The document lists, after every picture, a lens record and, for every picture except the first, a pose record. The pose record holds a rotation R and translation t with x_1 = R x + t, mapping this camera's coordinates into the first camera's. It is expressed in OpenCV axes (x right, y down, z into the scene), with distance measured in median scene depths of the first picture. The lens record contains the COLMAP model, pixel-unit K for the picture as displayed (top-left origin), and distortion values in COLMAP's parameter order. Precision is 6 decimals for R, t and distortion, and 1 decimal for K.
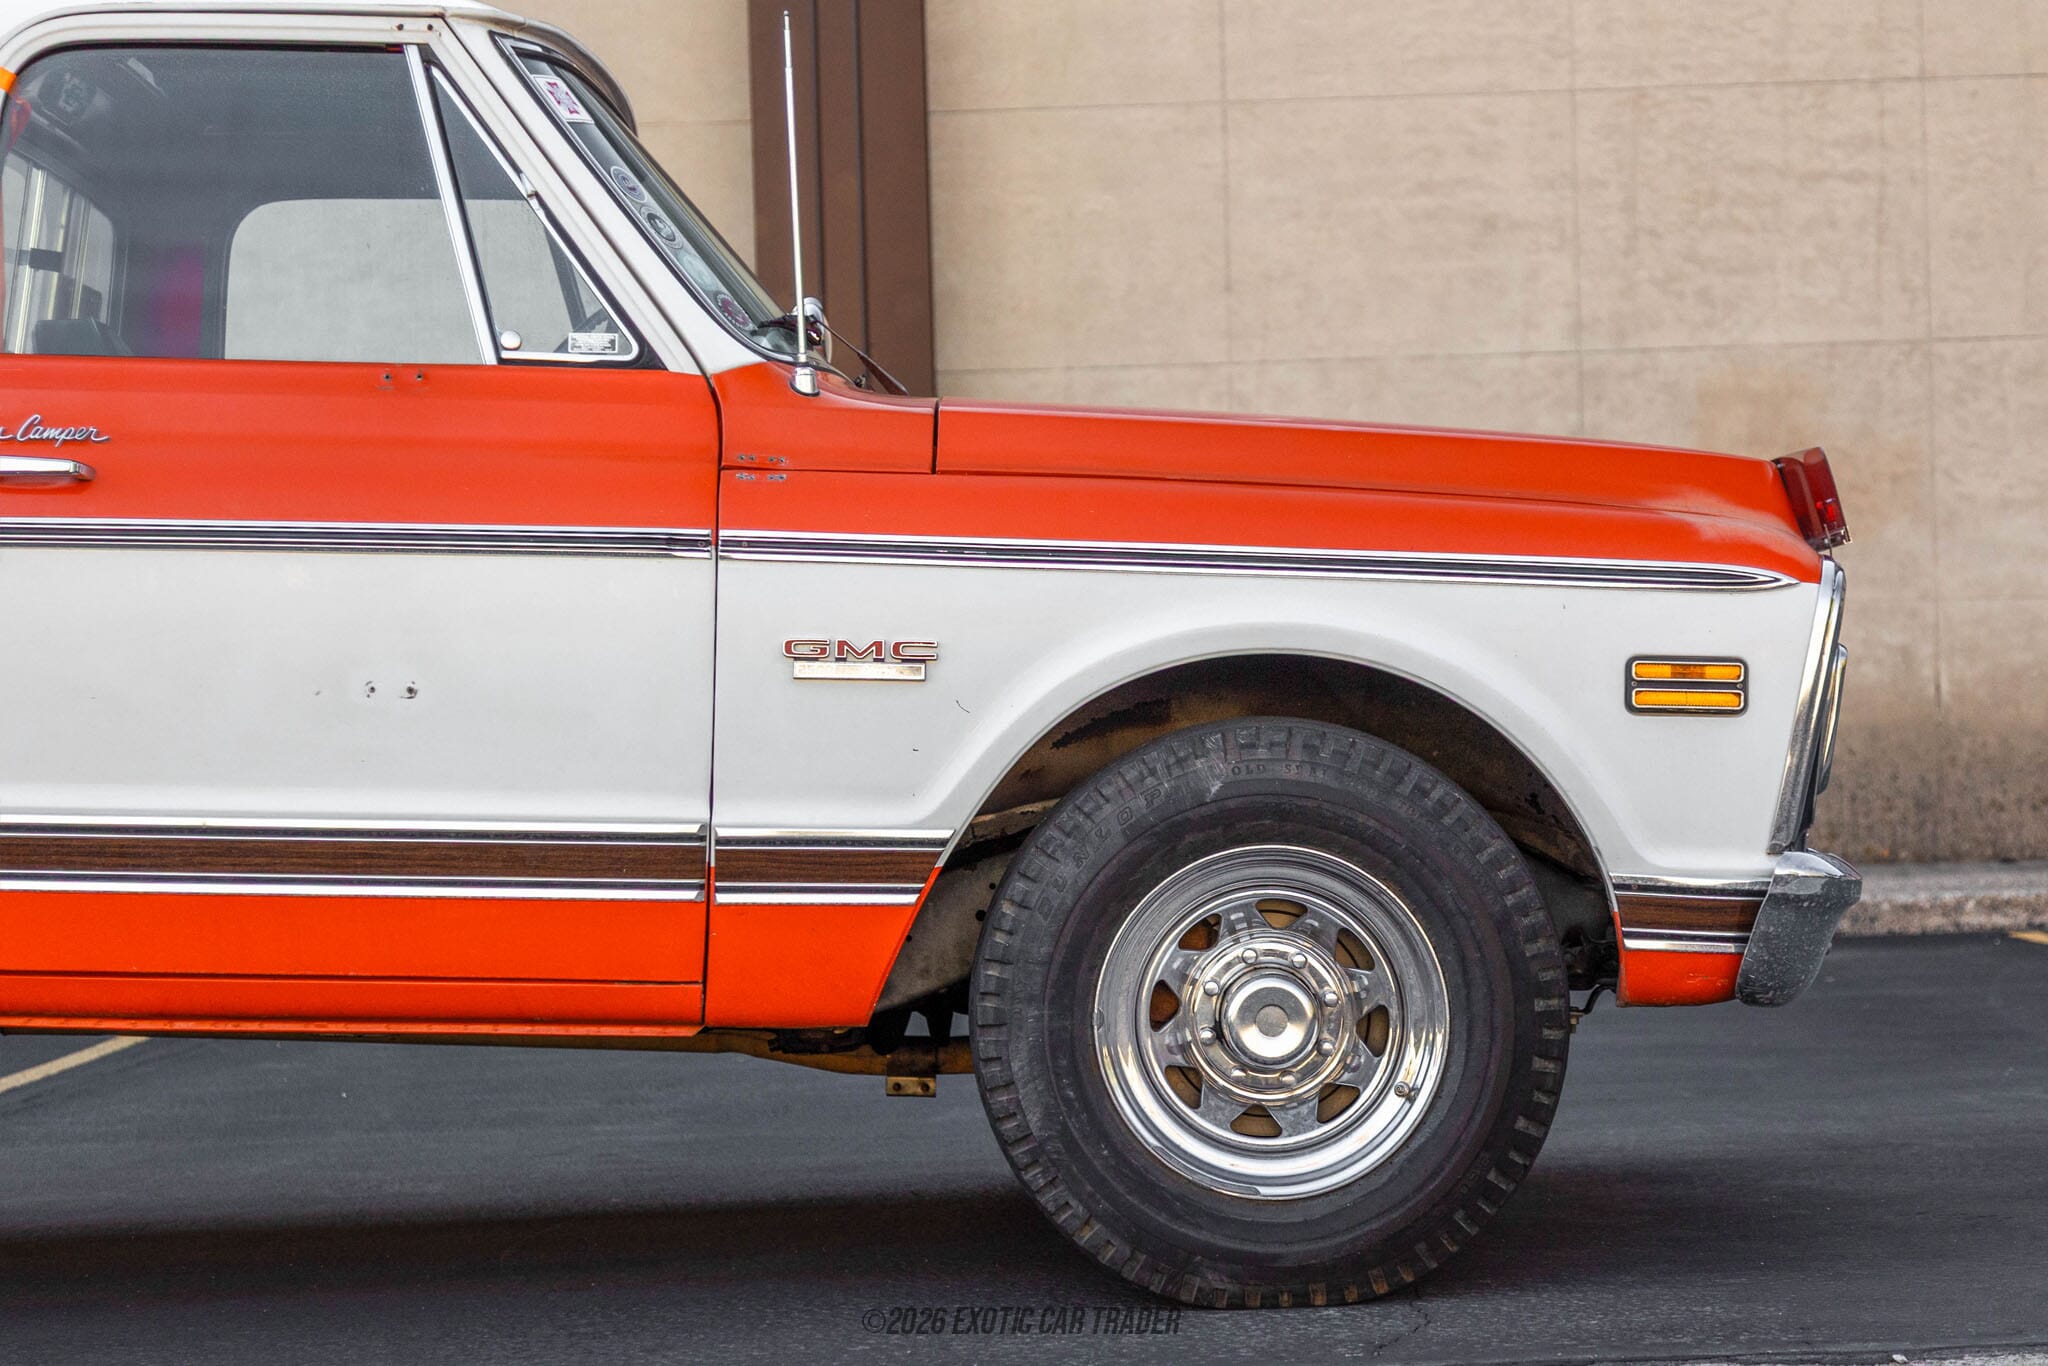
lens RADIAL K [[4288.0, 0, 955.9], [0, 4288.0, 679.1], [0, 0, 1]] dist [0.057288, -0.148371]
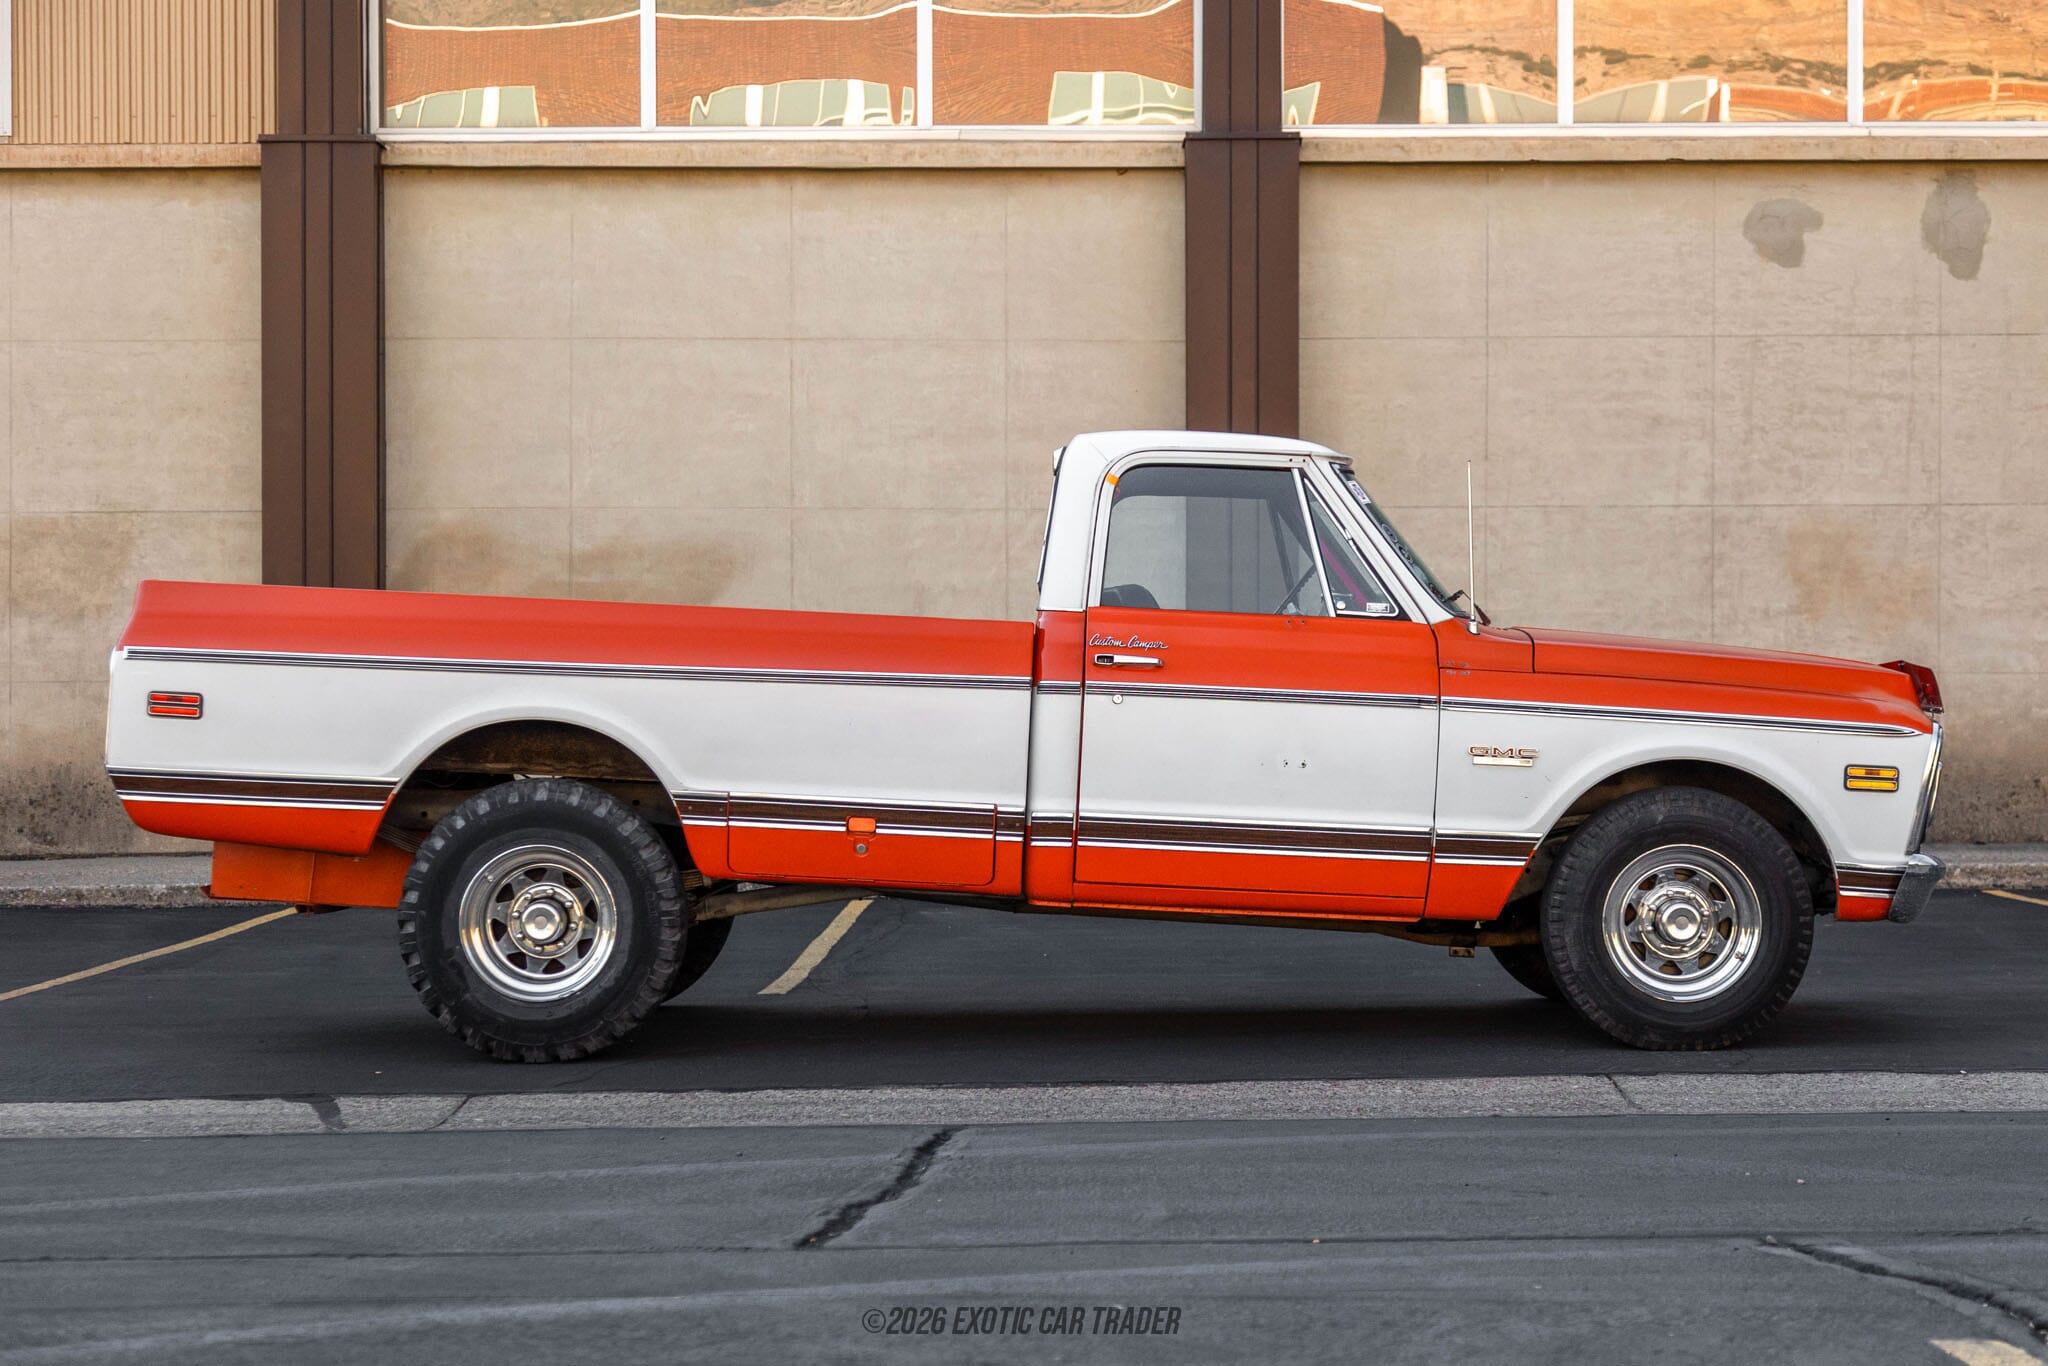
lens RADIAL K [[3743.7, 0, 1024.0], [0, 3743.7, 683.0], [0, 0, 1]] dist [0.046941, -0.115555]
pose [[0.999582, 0.028875, -0.001313, -0.098527], [-0.028857, 0.999512, 0.011922, -0.021440], [0.001657, -0.011880, 0.999928, -0.348253]]
